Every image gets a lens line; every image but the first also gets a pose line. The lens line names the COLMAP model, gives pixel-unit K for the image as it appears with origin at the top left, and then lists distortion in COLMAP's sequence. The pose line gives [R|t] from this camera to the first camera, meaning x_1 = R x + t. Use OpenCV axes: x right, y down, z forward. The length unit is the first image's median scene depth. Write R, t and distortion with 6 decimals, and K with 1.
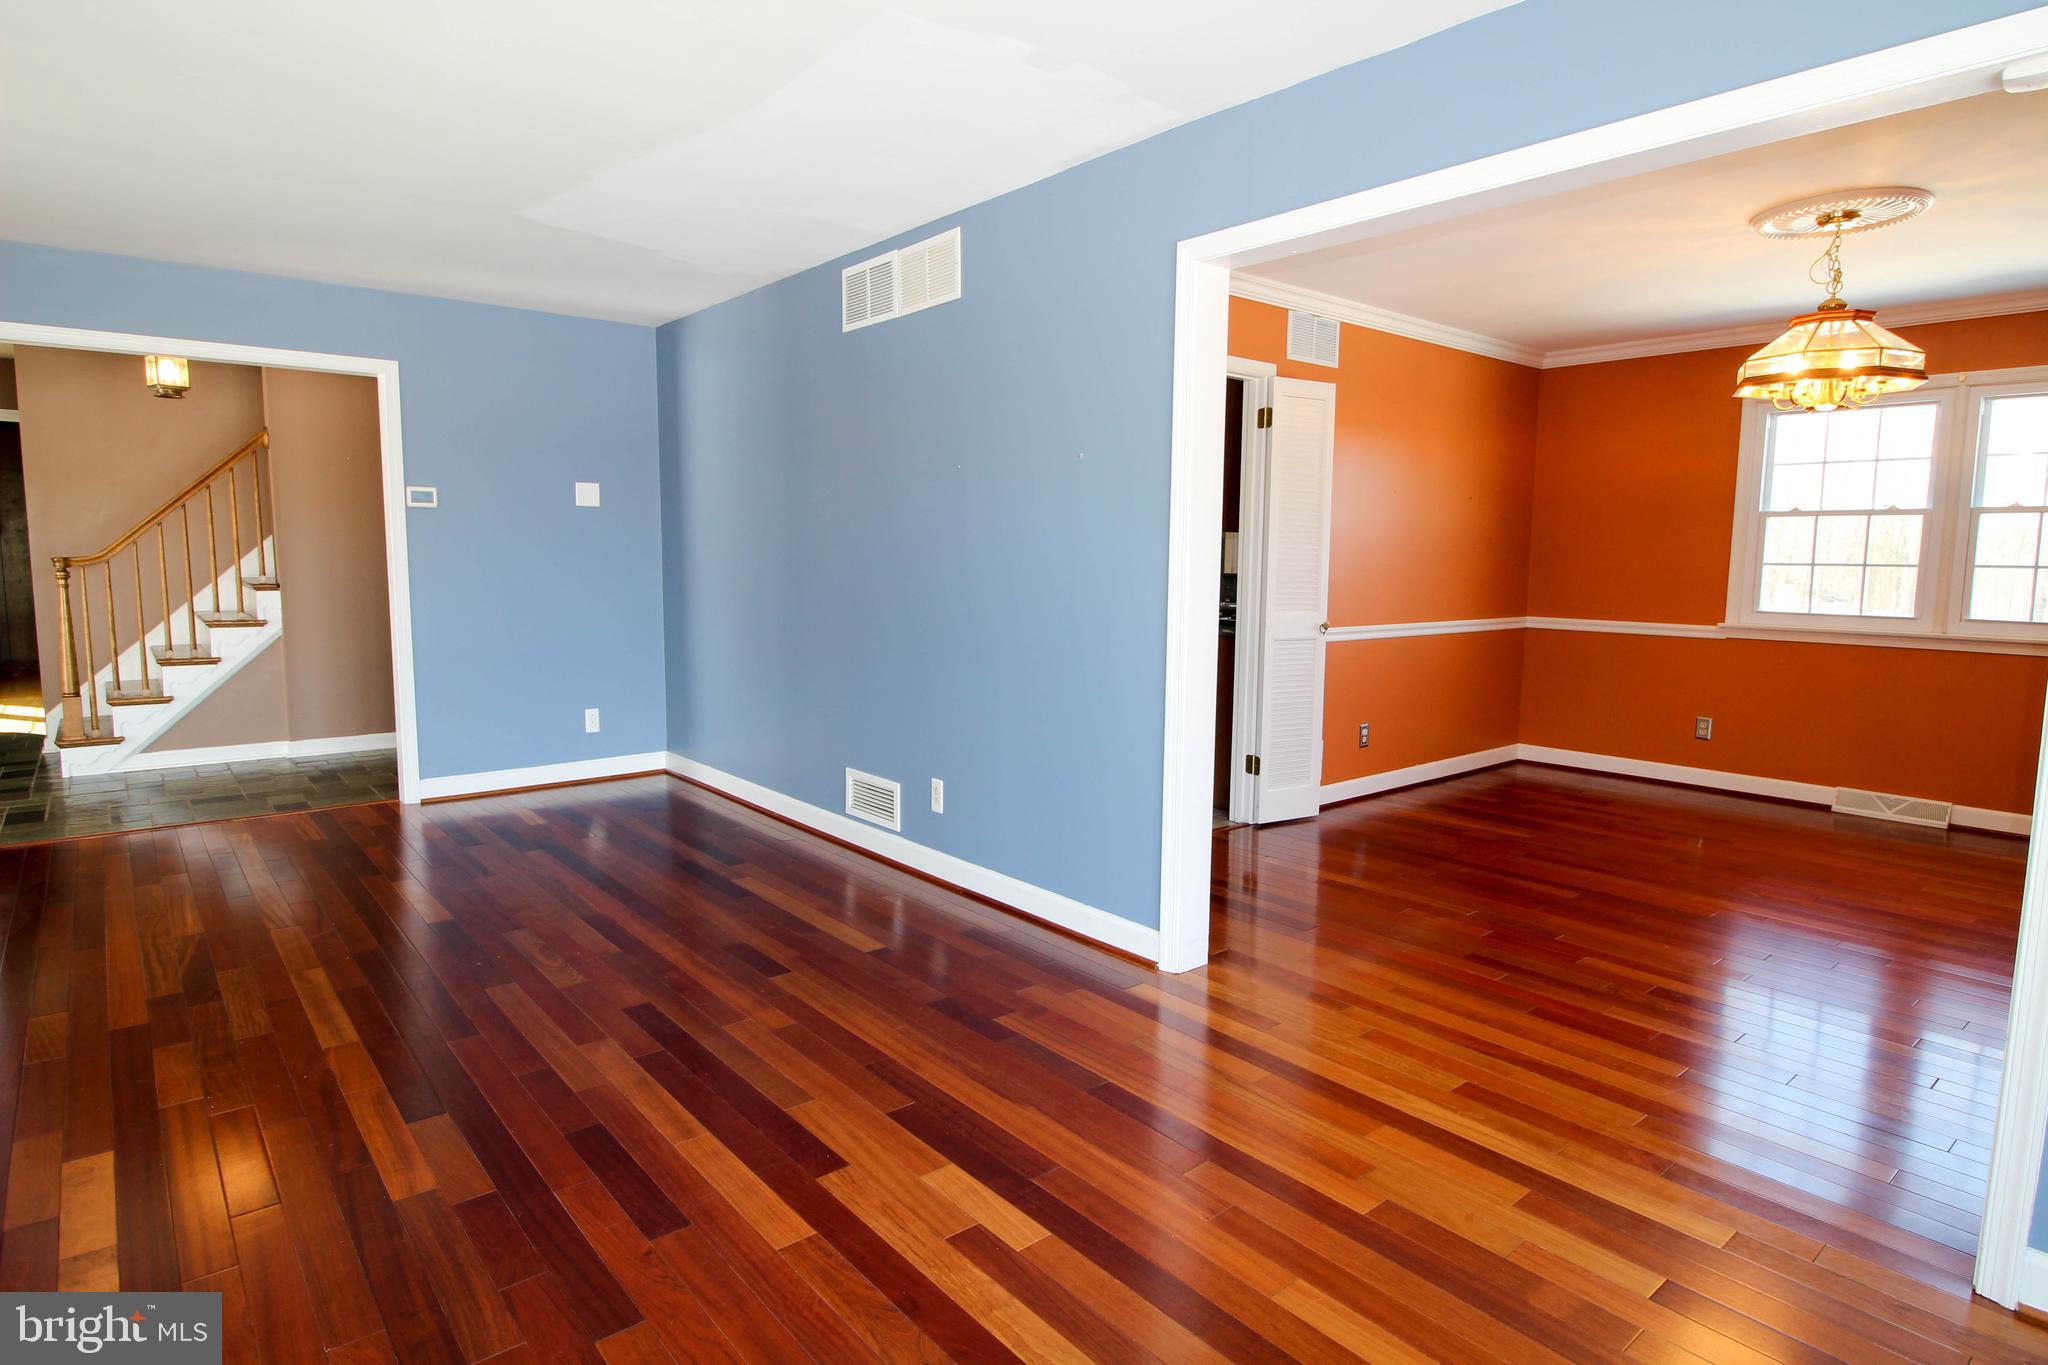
lens RADIAL K [[1098.7, 0, 1031.4], [0, 1098.7, 682.9], [0, 0, 1]] dist [0.006240, -0.013138]
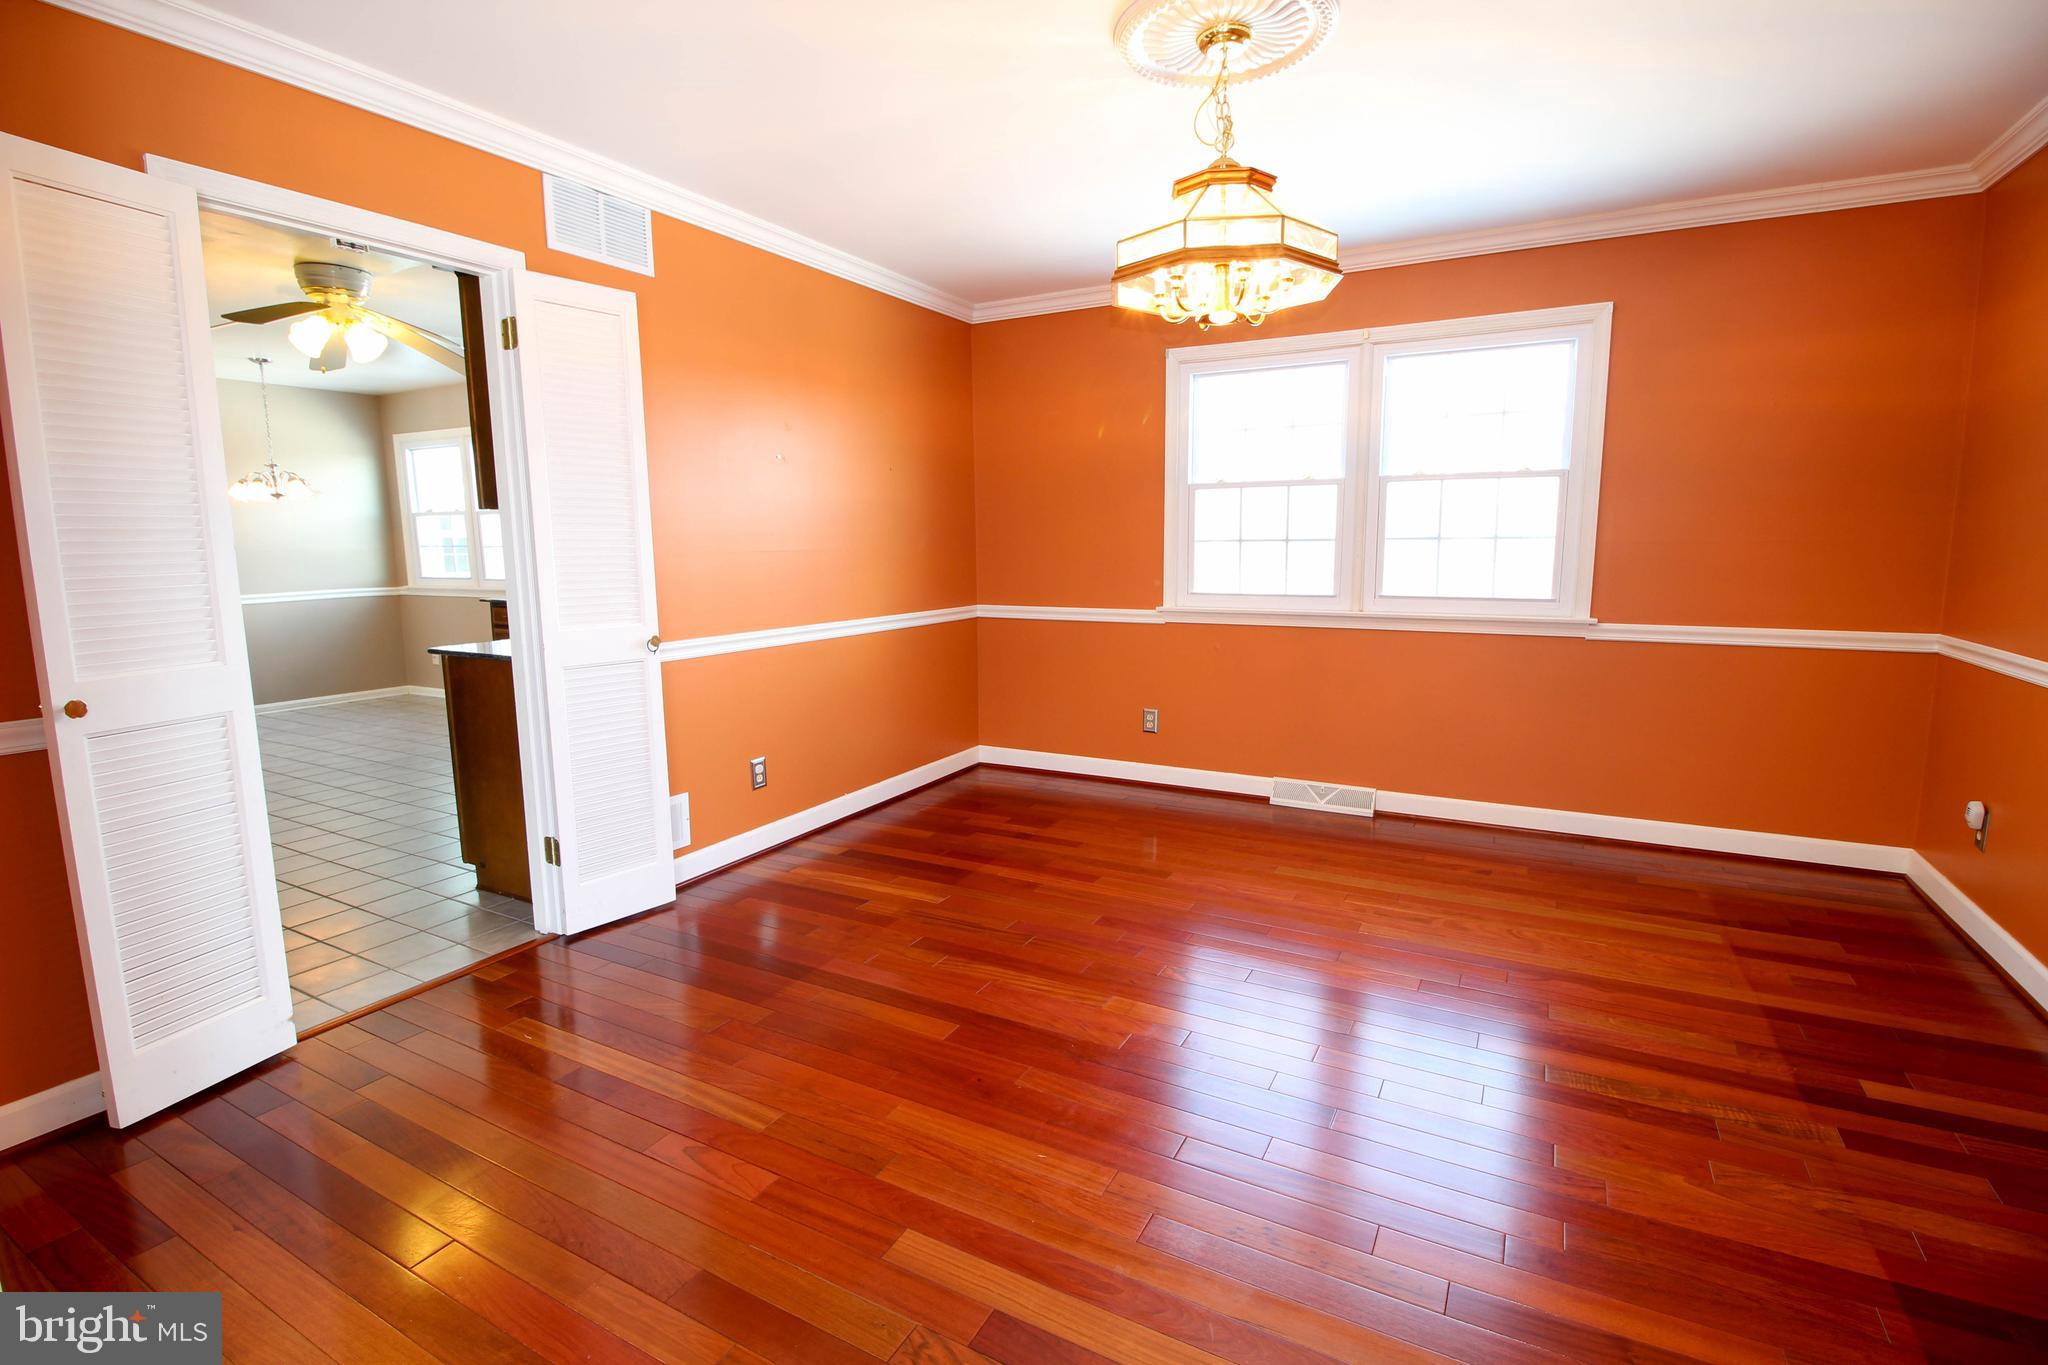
lens RADIAL K [[927.2, 0, 1028.5], [0, 927.2, 677.0], [0, 0, 1]] dist [0.005134, -0.000073]
pose [[0.932844, -0.071505, 0.353113, 0.278309], [0.060606, 0.997284, 0.041842, -0.039229], [-0.355146, -0.017631, 0.934645, 0.352939]]
